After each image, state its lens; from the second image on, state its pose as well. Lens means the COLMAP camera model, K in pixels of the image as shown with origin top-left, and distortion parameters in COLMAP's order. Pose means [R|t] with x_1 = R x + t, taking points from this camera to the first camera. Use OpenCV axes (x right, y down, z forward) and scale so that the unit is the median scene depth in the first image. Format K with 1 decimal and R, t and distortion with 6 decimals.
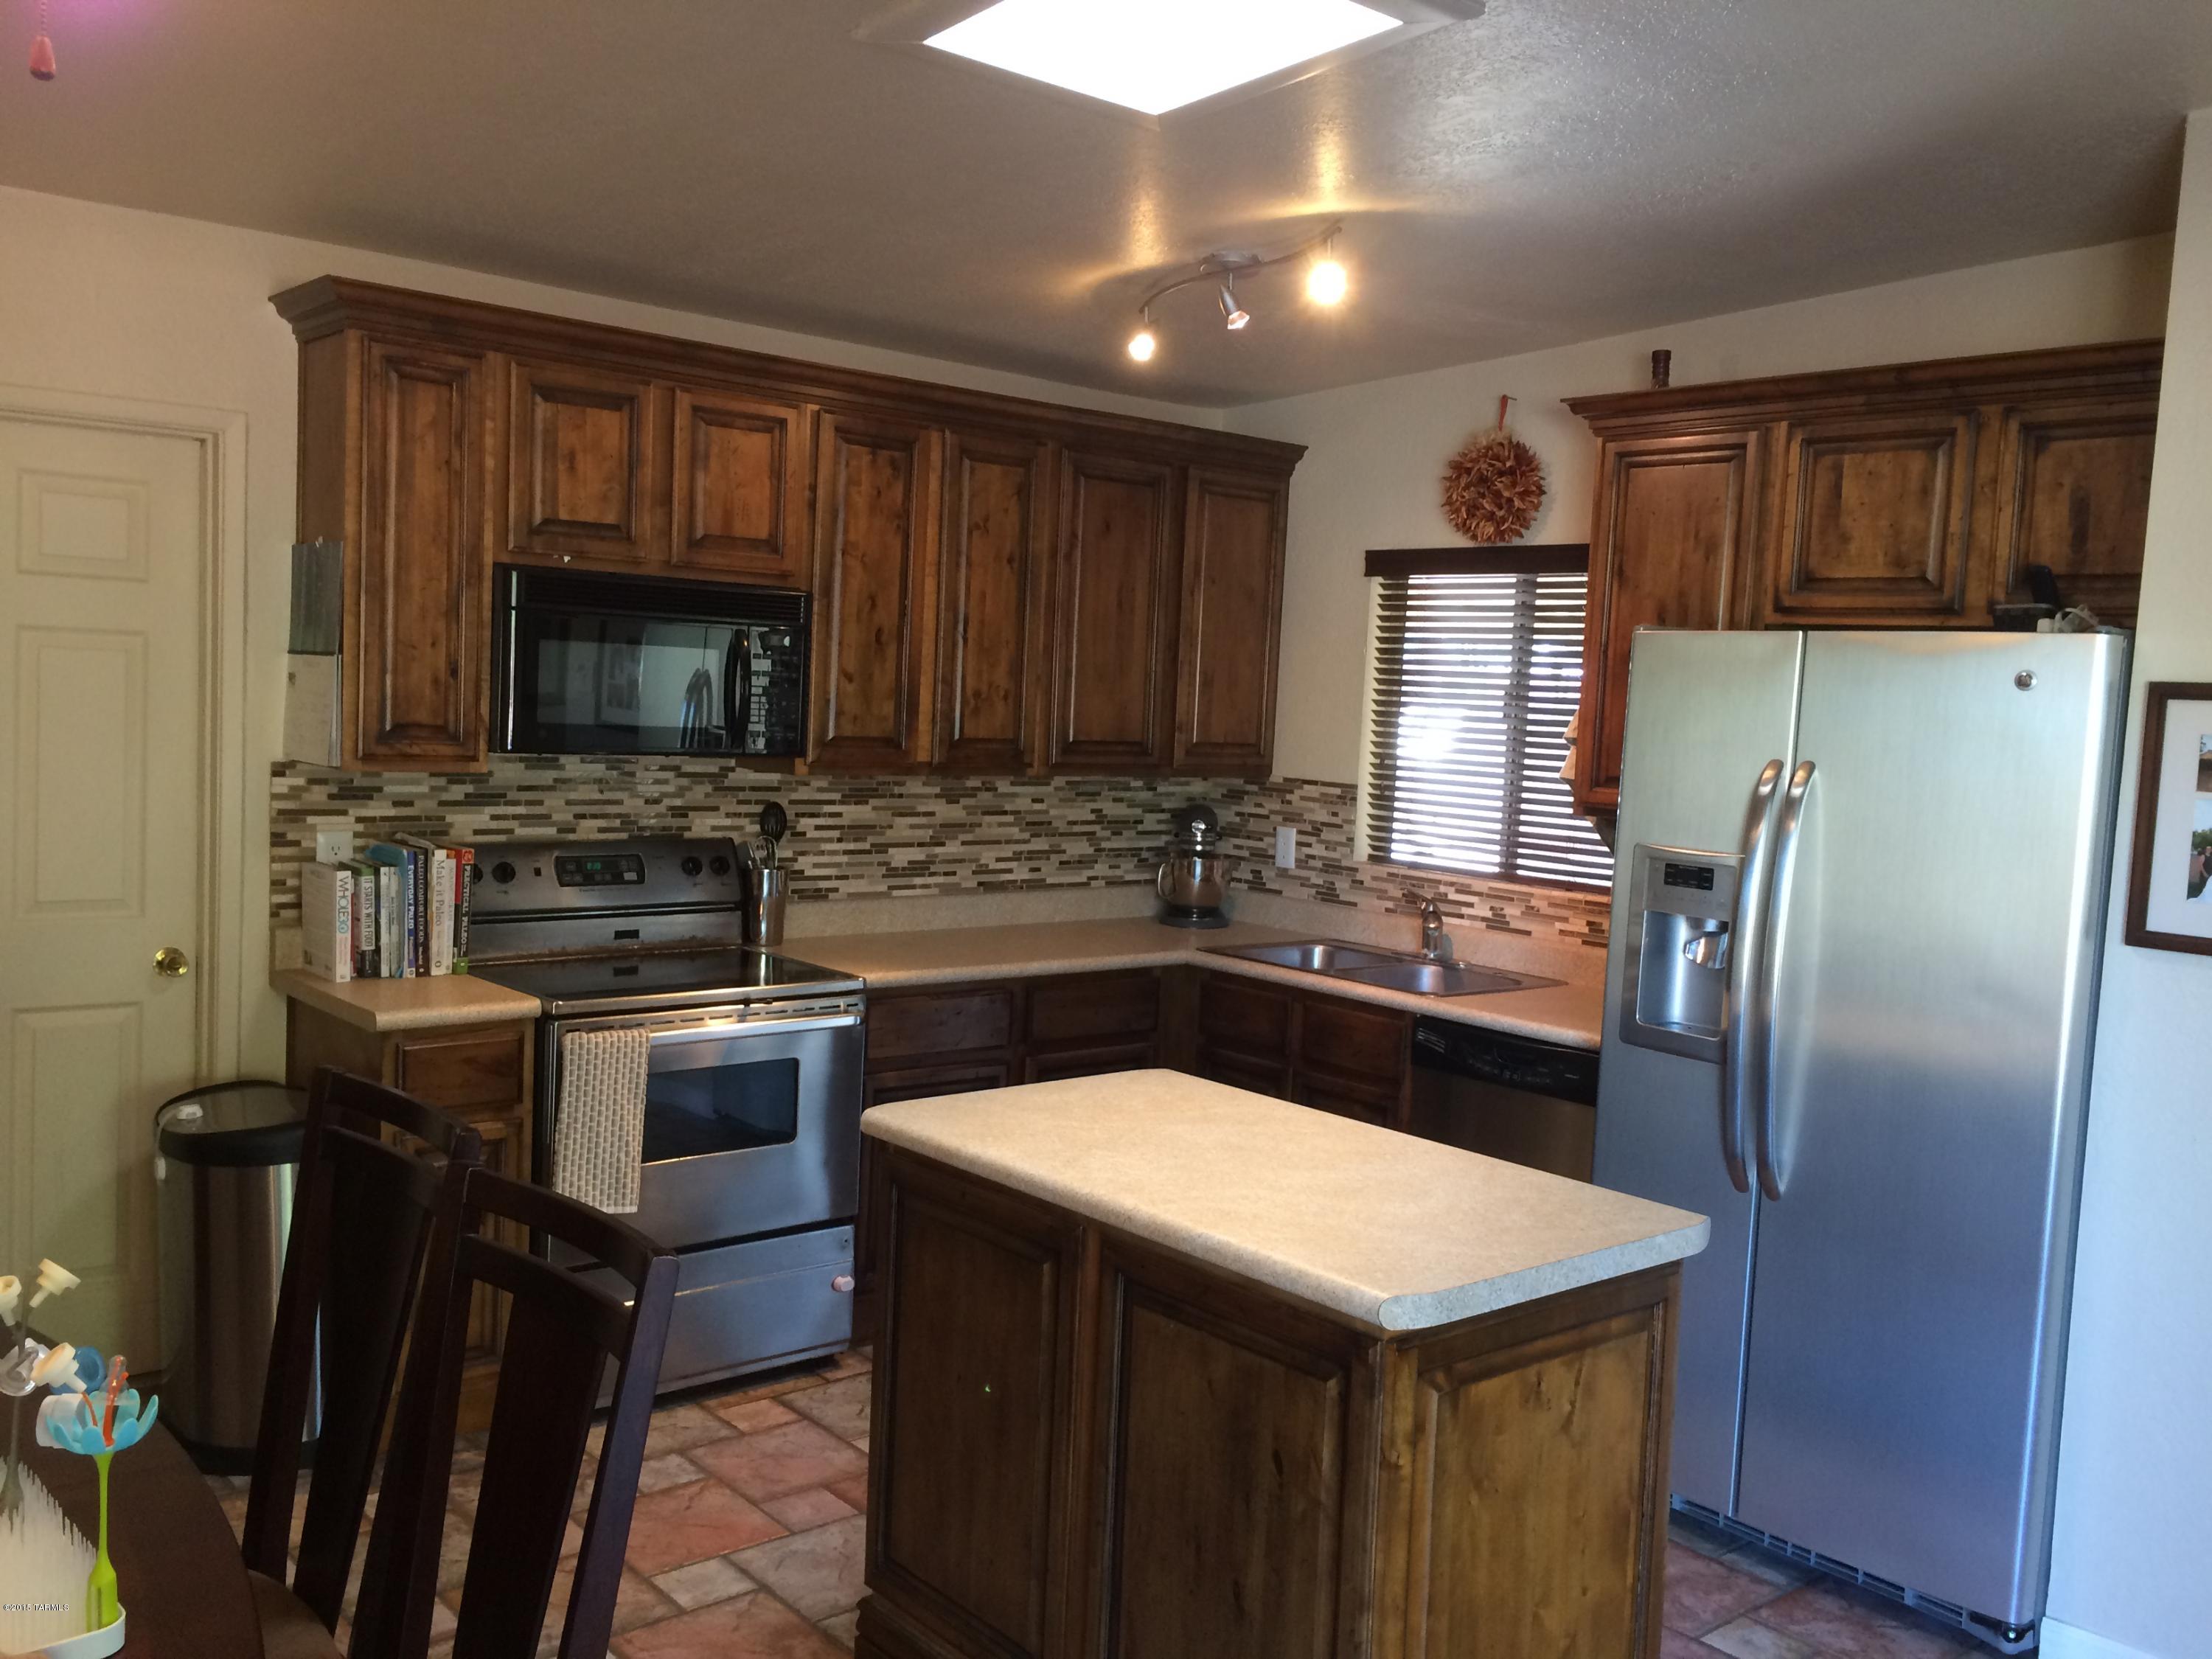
lens RADIAL K [[1884.5, 0, 1100.0], [0, 1884.5, 832.0], [0, 0, 1]] dist [0.098259, -0.140243]
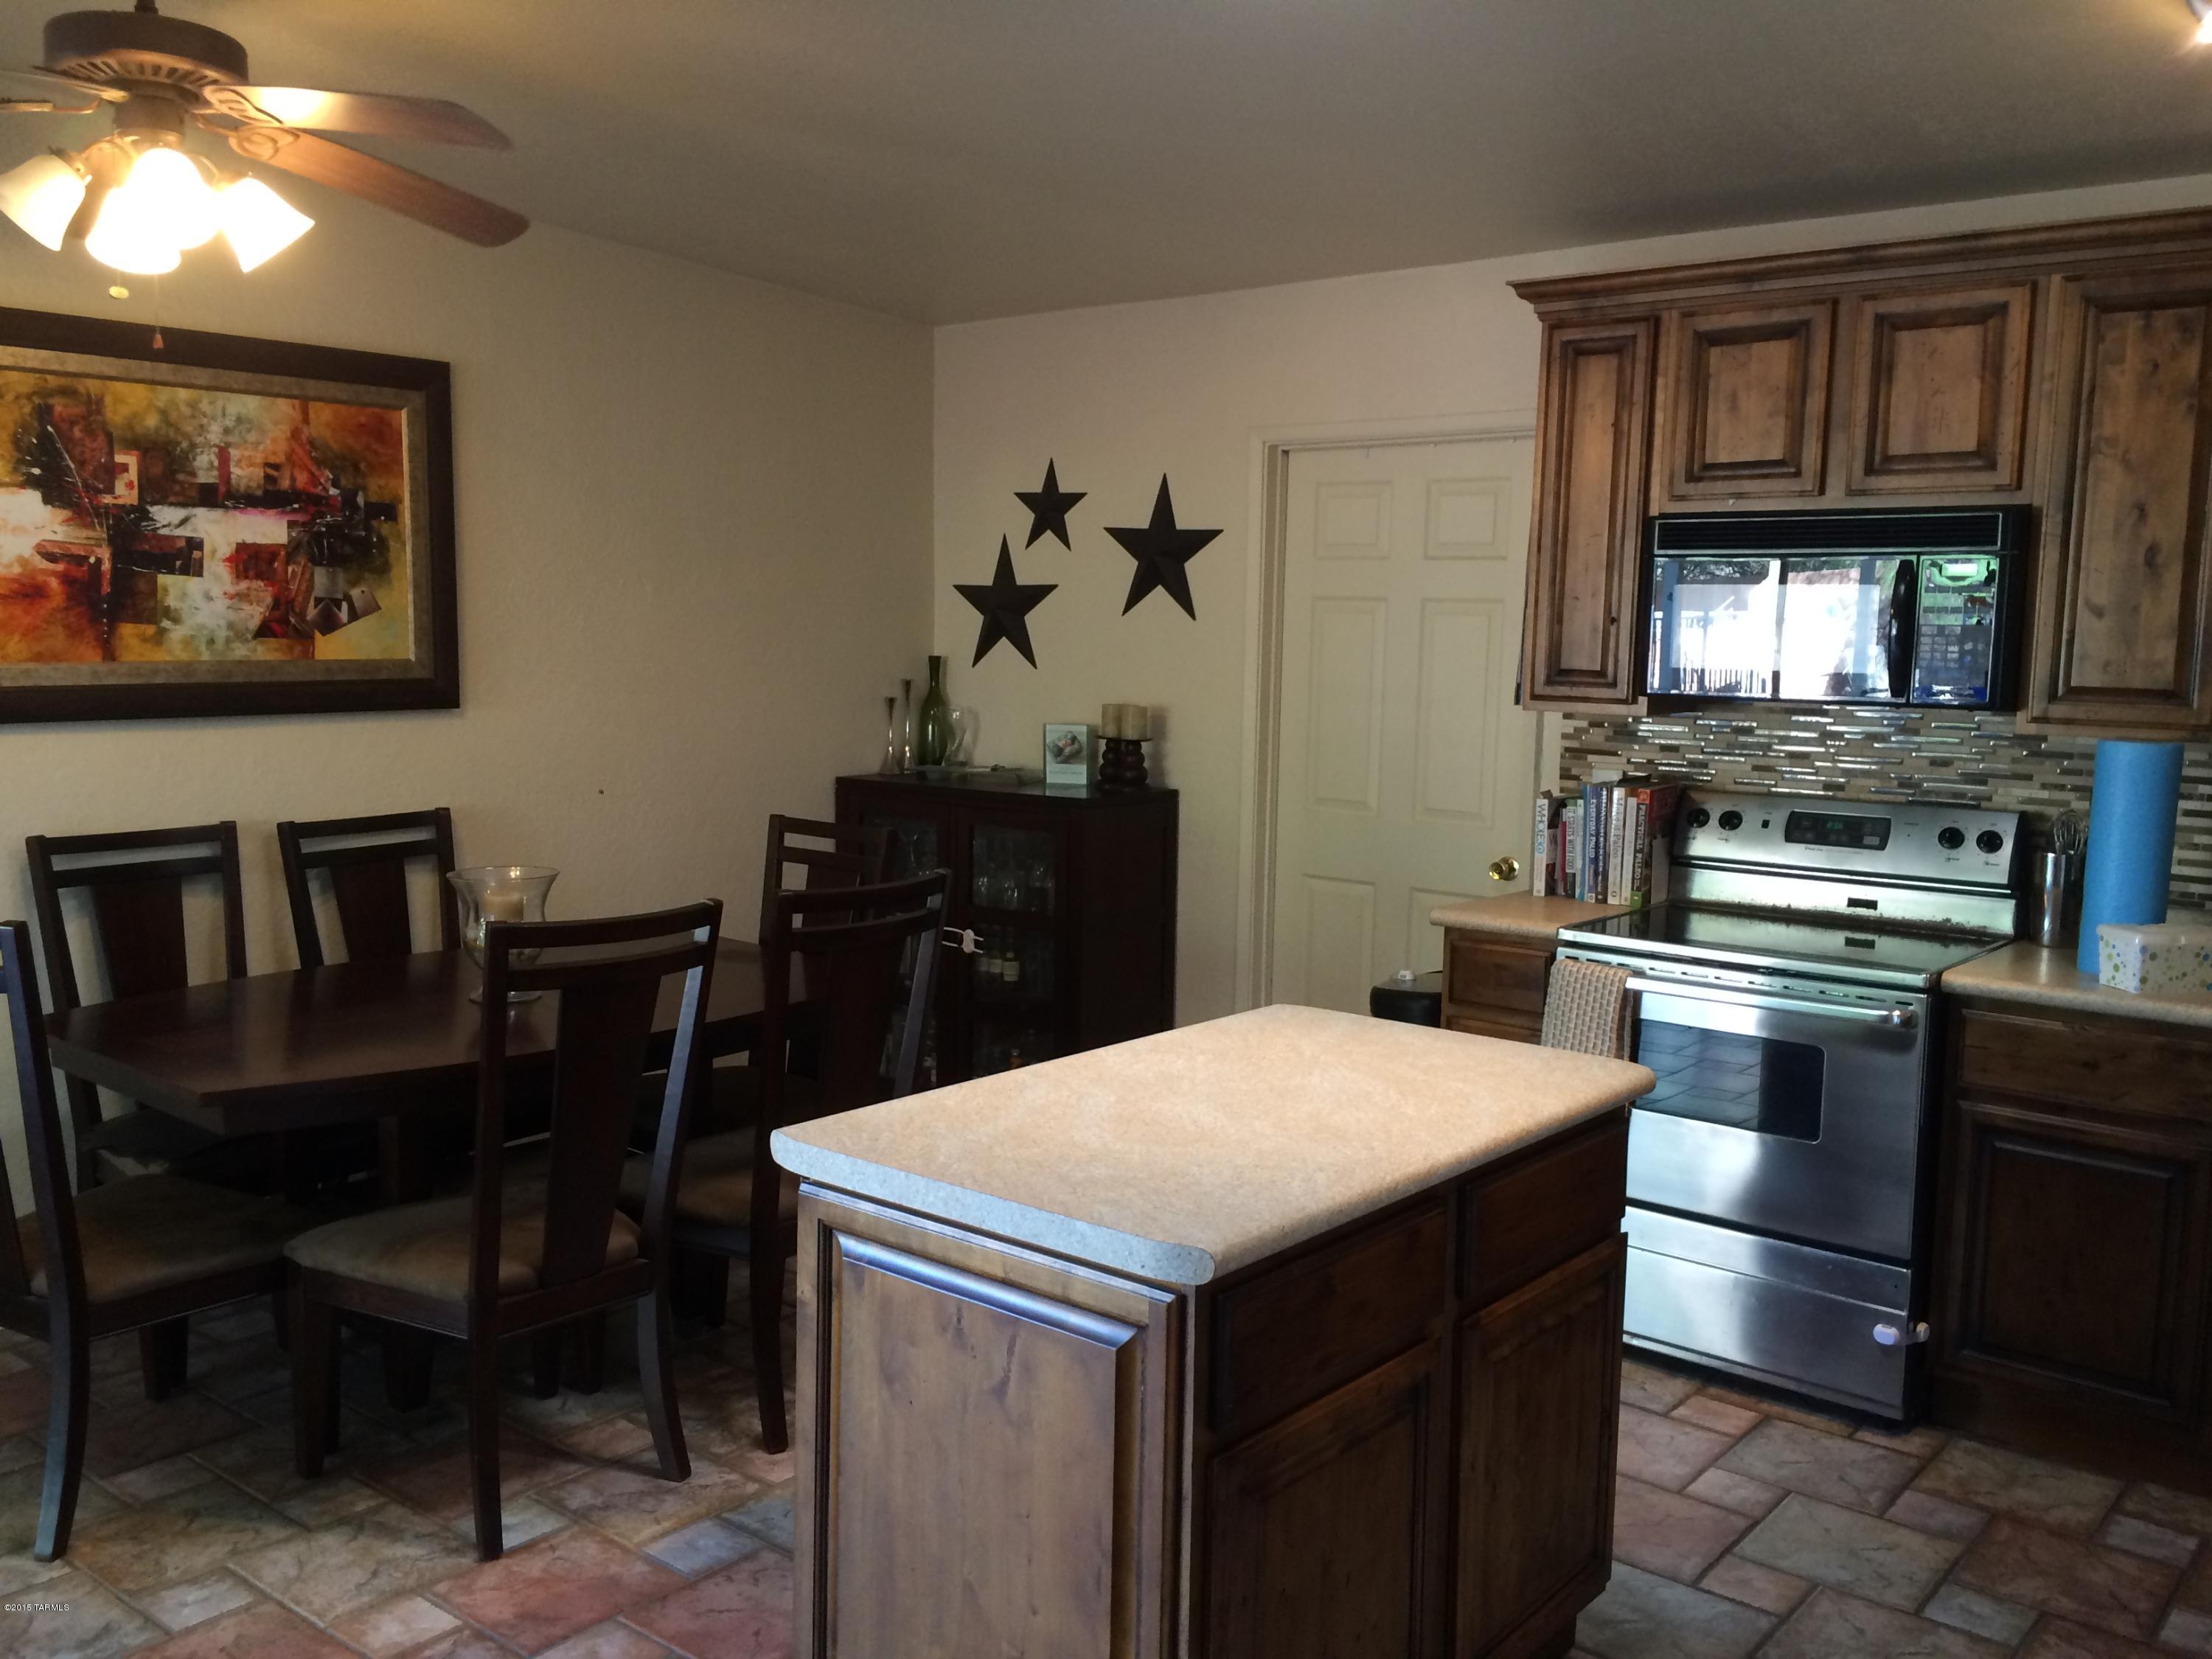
lens RADIAL K [[1884.5, 0, 1100.0], [0, 1884.5, 832.0], [0, 0, 1]] dist [0.098259, -0.140243]
pose [[0.177706, 0.067794, -0.981746, 0.637881], [-0.086546, 0.994835, 0.053032, 0.002756], [0.980271, 0.075542, 0.182655, 0.506041]]
